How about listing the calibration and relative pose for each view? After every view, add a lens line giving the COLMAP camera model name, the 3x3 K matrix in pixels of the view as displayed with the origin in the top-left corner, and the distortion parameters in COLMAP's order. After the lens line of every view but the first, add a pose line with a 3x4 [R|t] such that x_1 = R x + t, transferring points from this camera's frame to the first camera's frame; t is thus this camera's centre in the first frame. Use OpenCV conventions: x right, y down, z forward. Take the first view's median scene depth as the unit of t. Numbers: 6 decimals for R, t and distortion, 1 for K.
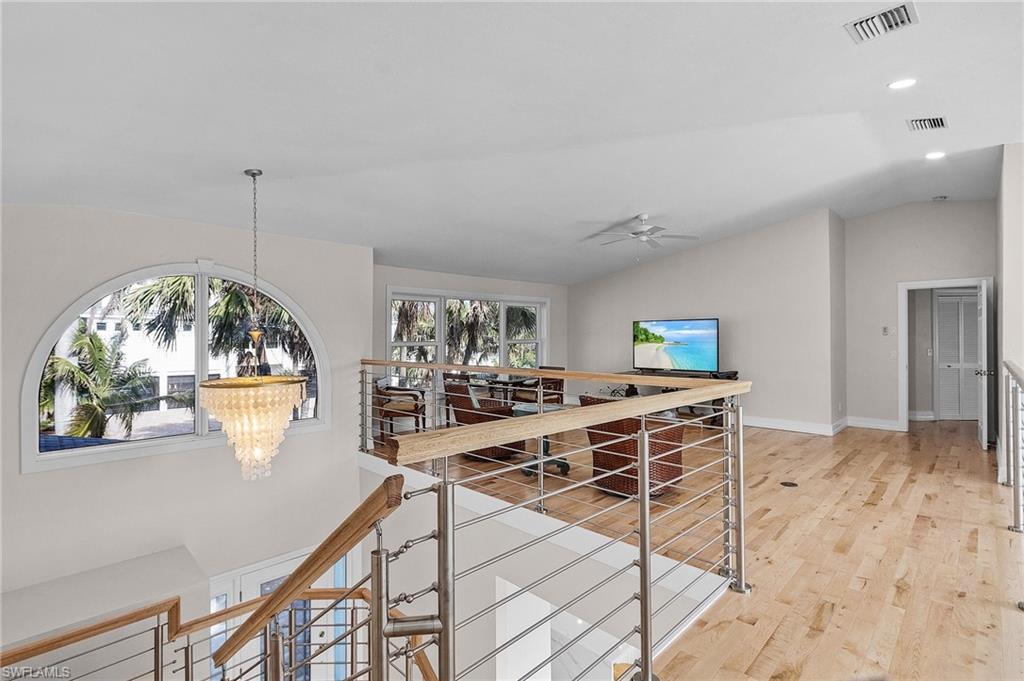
lens RADIAL K [[474.6, 0, 504.5], [0, 474.6, 339.7], [0, 0, 1]] dist [0.004169, 0.000620]
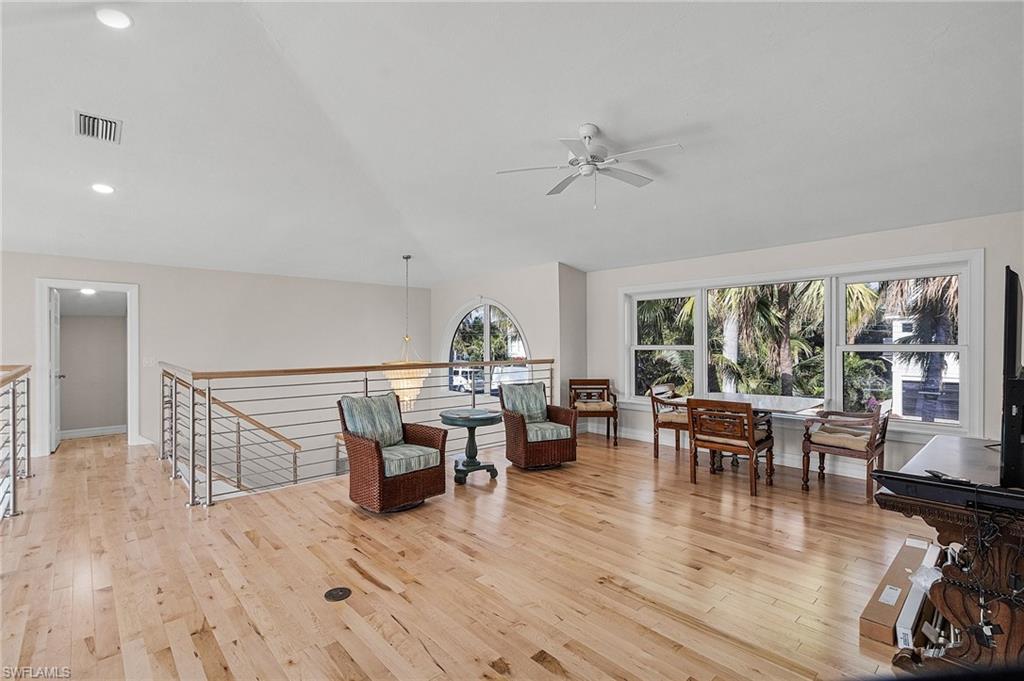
lens RADIAL K [[479.6, 0, 508.8], [0, 479.6, 342.4], [0, 0, 1]] dist [-0.000379, -0.000145]
pose [[-0.038832, 0.004346, -0.999236, 1.272363], [0.000161, 0.999991, 0.004343, -0.007704], [0.999246, 0.000007, -0.038832, 1.331971]]
